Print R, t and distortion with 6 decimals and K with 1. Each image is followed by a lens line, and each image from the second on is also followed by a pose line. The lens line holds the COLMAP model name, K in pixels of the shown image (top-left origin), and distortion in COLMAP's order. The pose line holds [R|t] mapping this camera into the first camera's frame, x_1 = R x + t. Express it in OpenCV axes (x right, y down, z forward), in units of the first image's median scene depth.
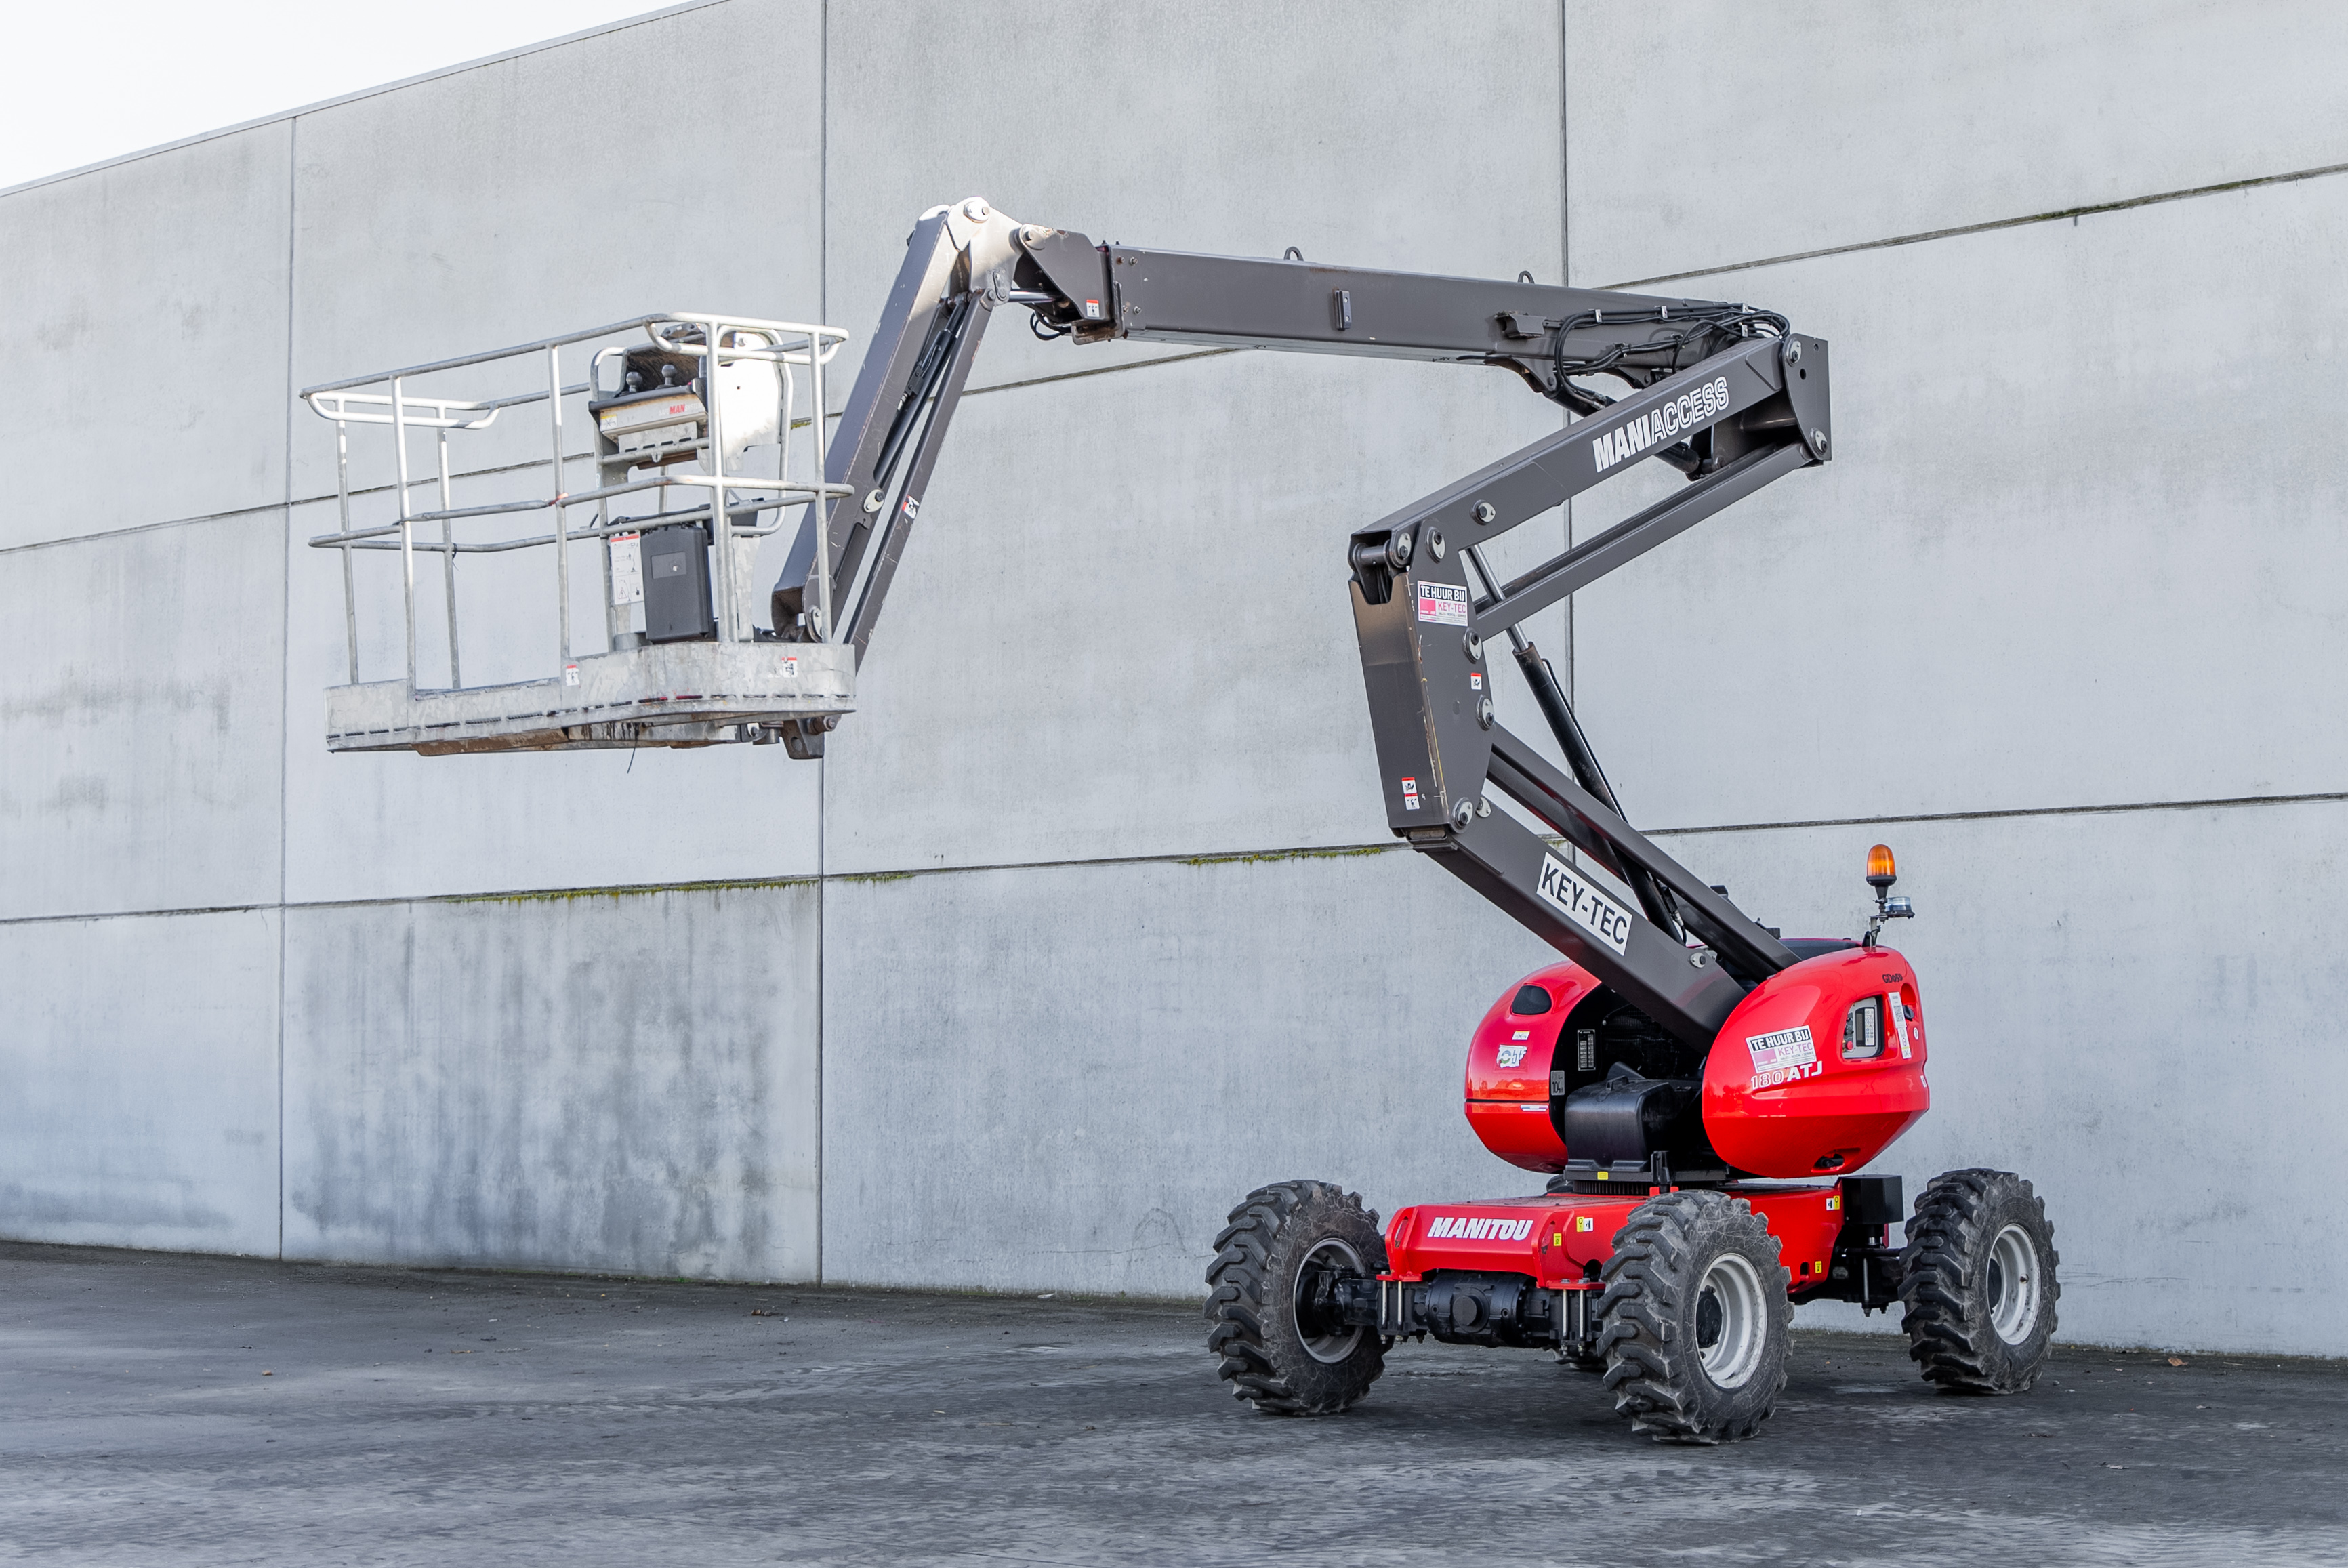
lens RADIAL K [[3651.0, 0, 1256.1], [0, 3651.0, 749.6], [0, 0, 1]] dist [0.011428, 0.000000]
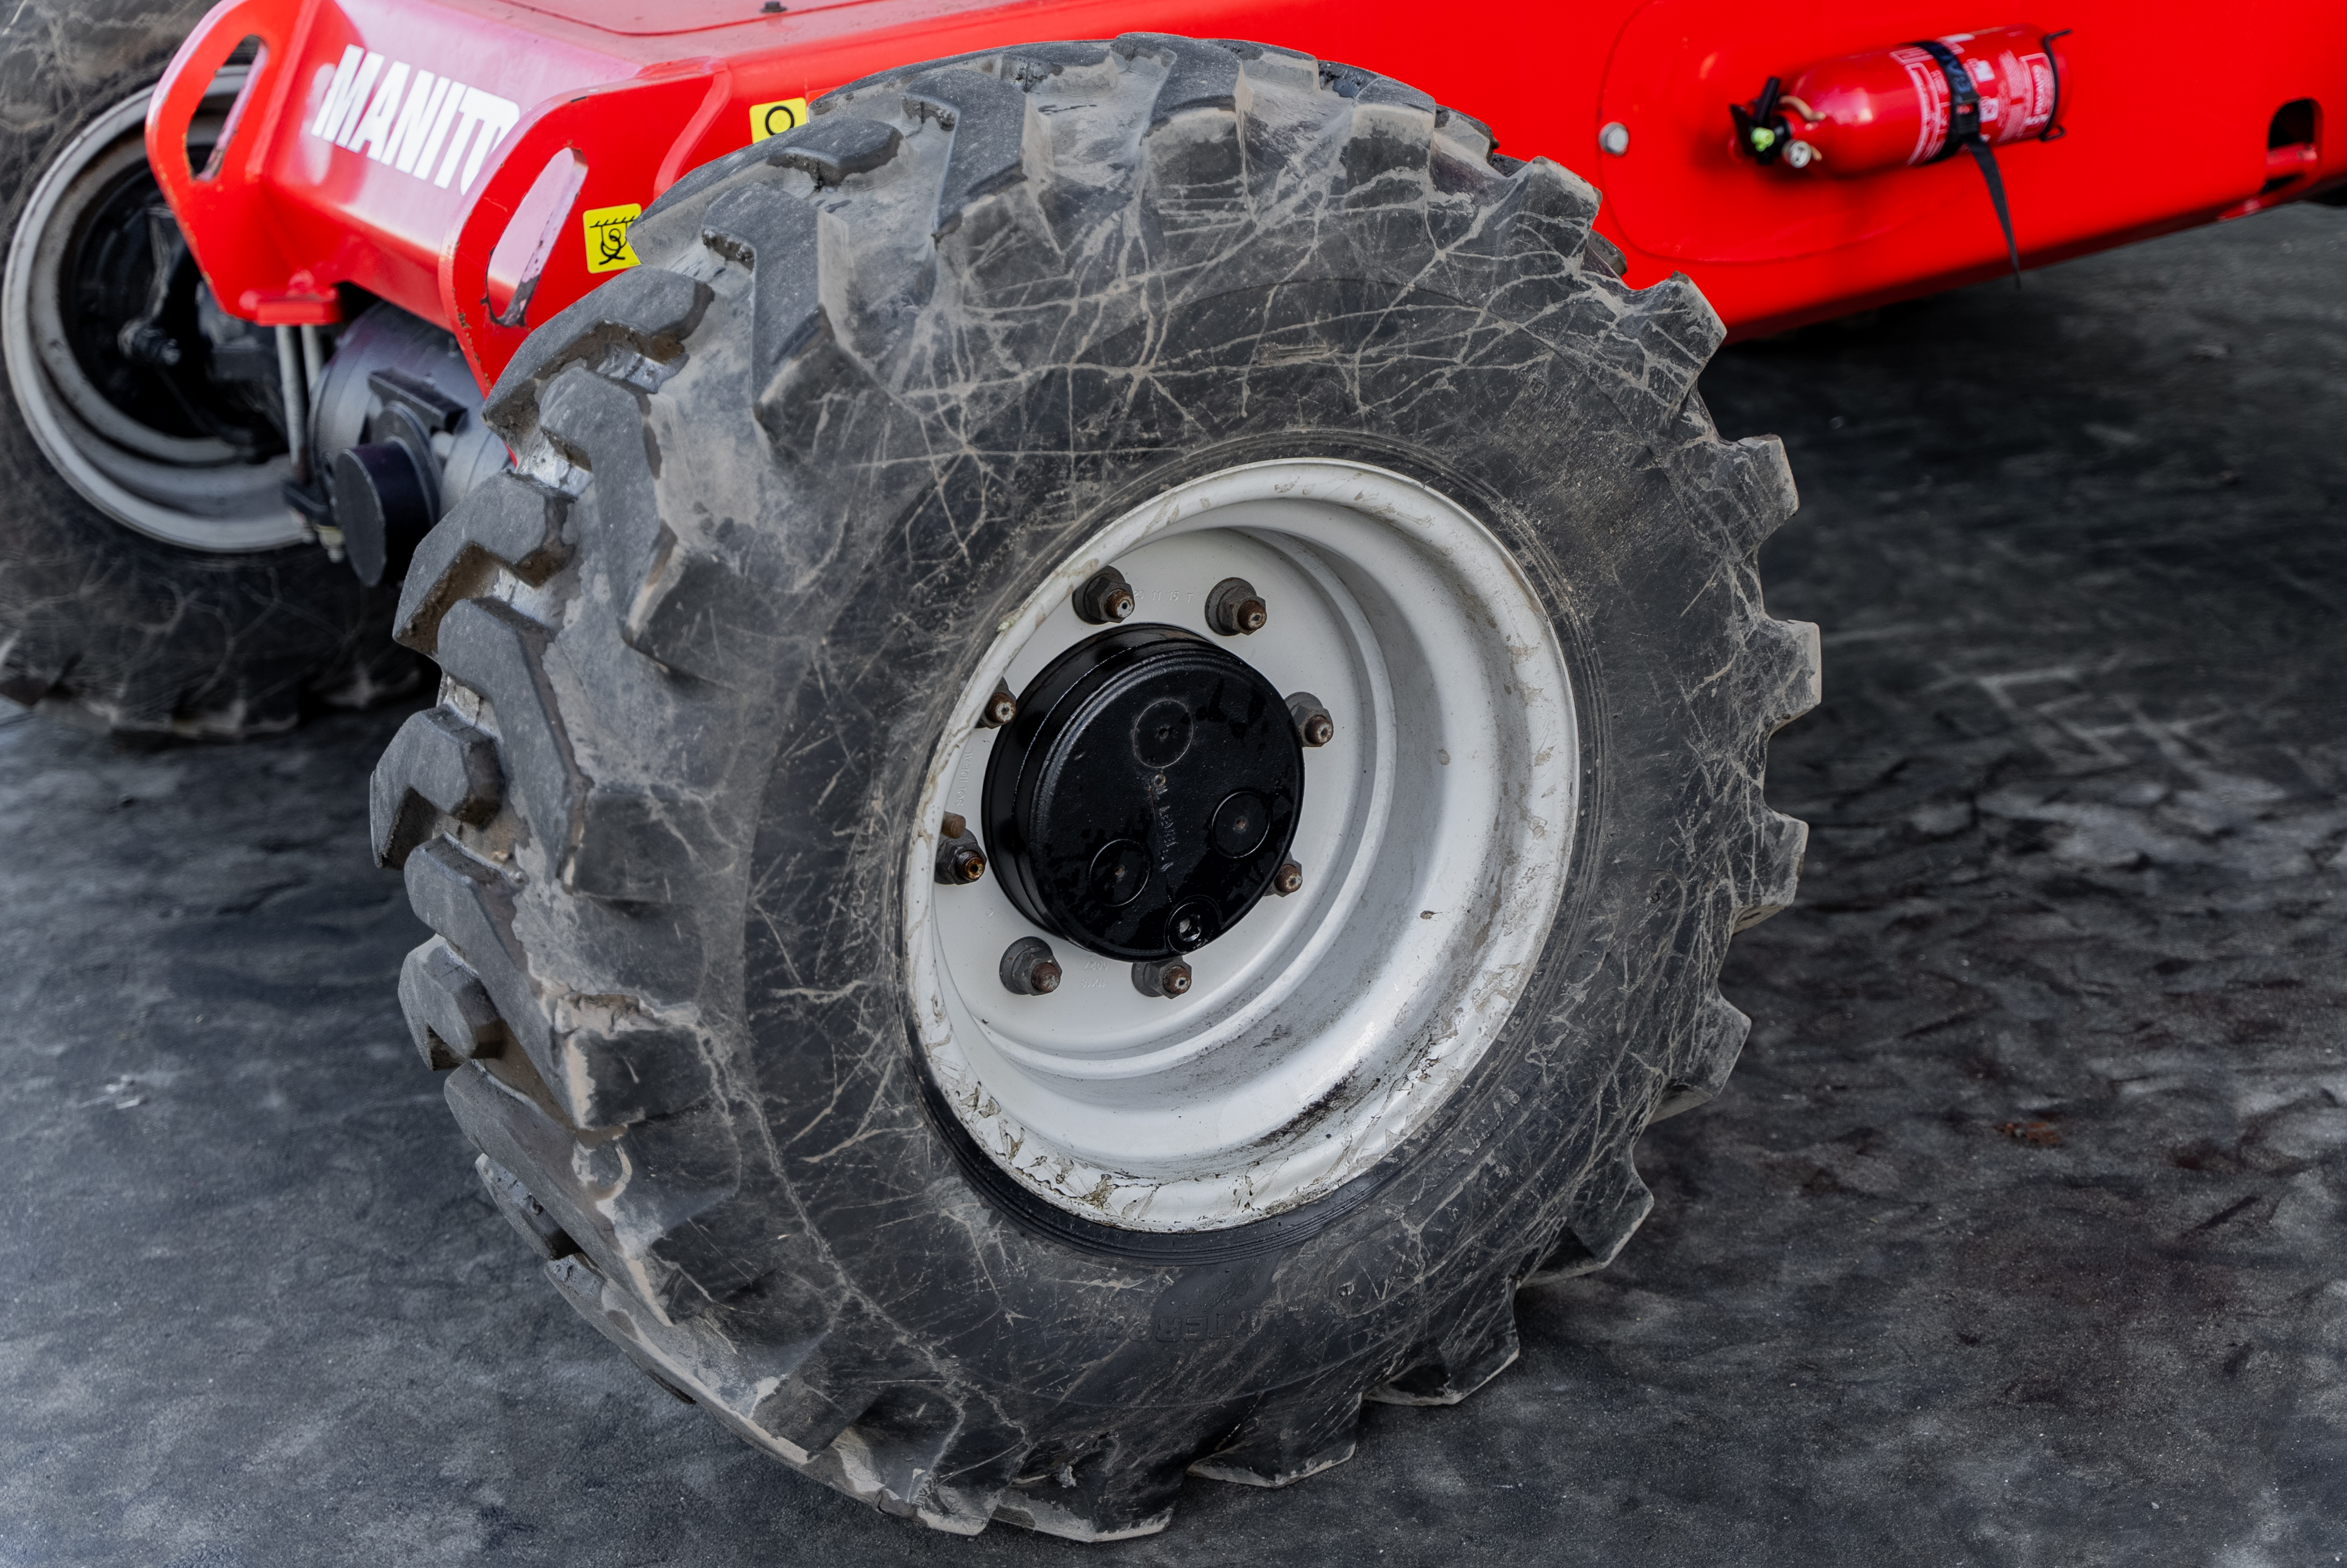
lens RADIAL K [[3689.2, 0, 1215.6], [0, 3689.2, 772.8], [0, 0, 1]] dist [-0.003624, 0.000000]
pose [[0.952628, 0.060099, -0.298141, 0.138509], [0.079688, 0.896713, 0.435380, 0.062174], [0.293513, -0.438513, 0.849445, 0.668537]]
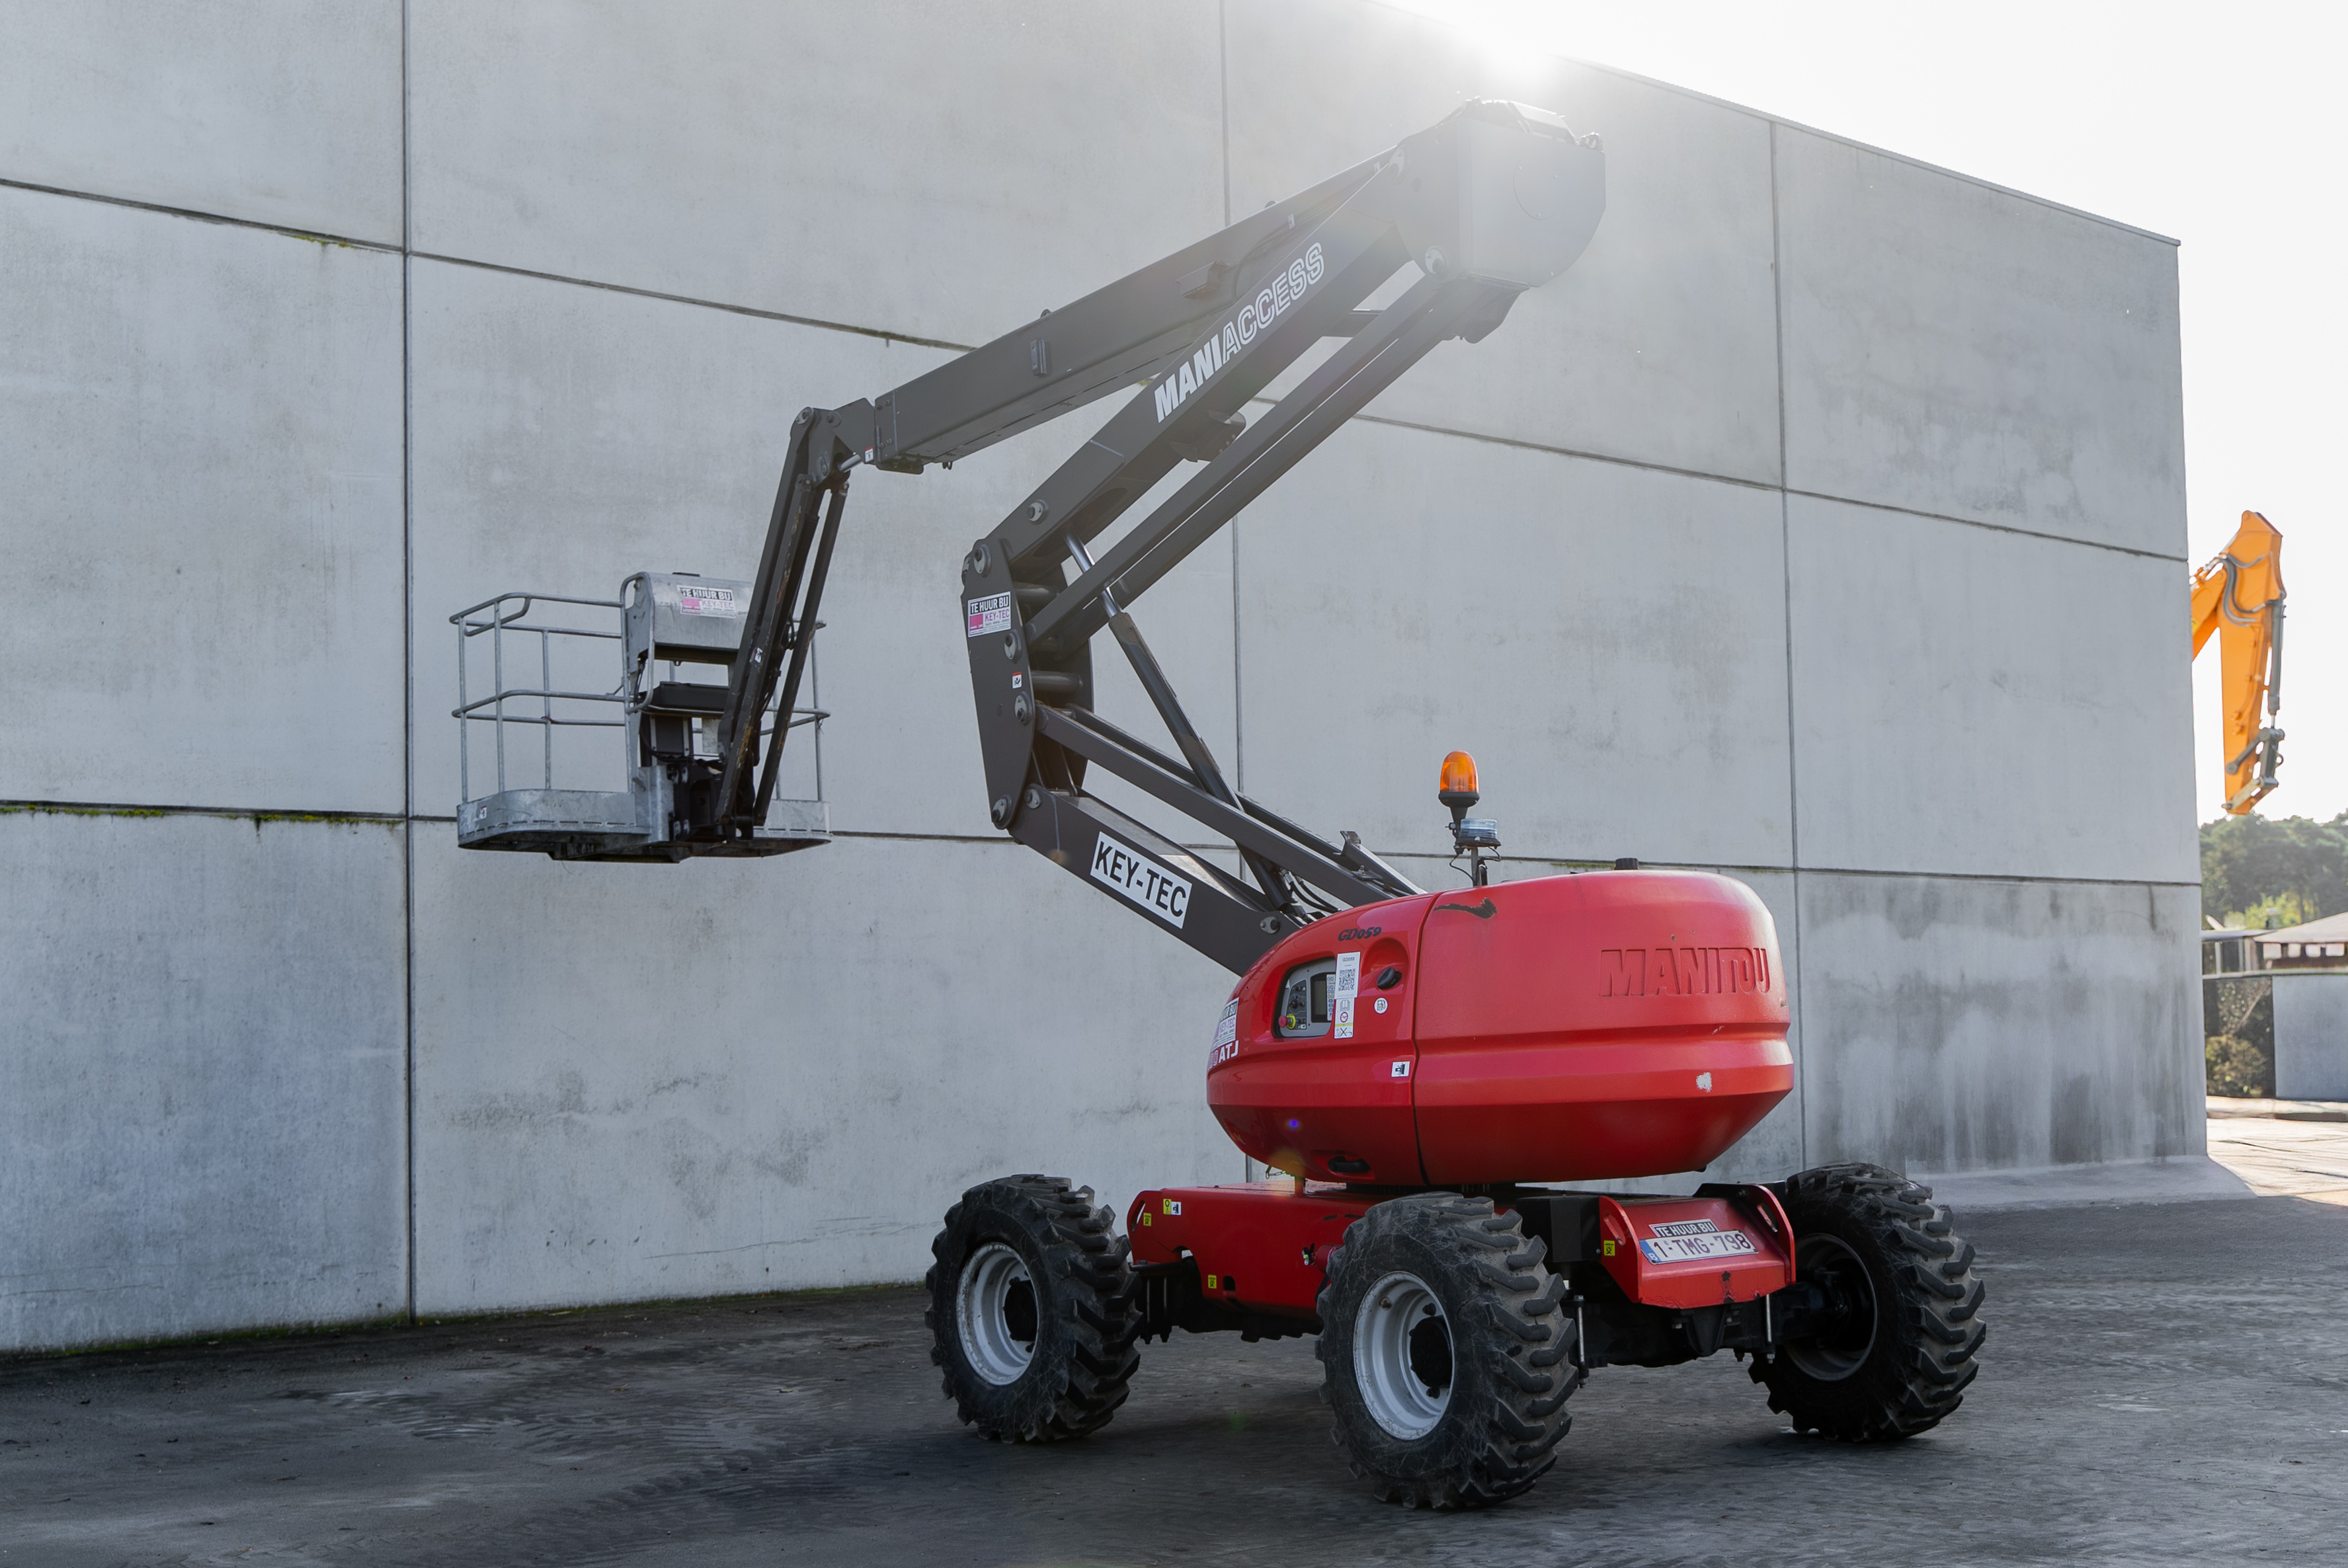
lens RADIAL K [[2992.0, 0, 1307.7], [0, 2992.0, 860.7], [0, 0, 1]] dist [-0.009743, 0.000000]
pose [[0.153092, 0.063816, 0.986149, -0.713059], [-0.063079, 0.996509, -0.054694, 0.069206], [-0.986197, -0.053832, 0.156583, 0.708794]]
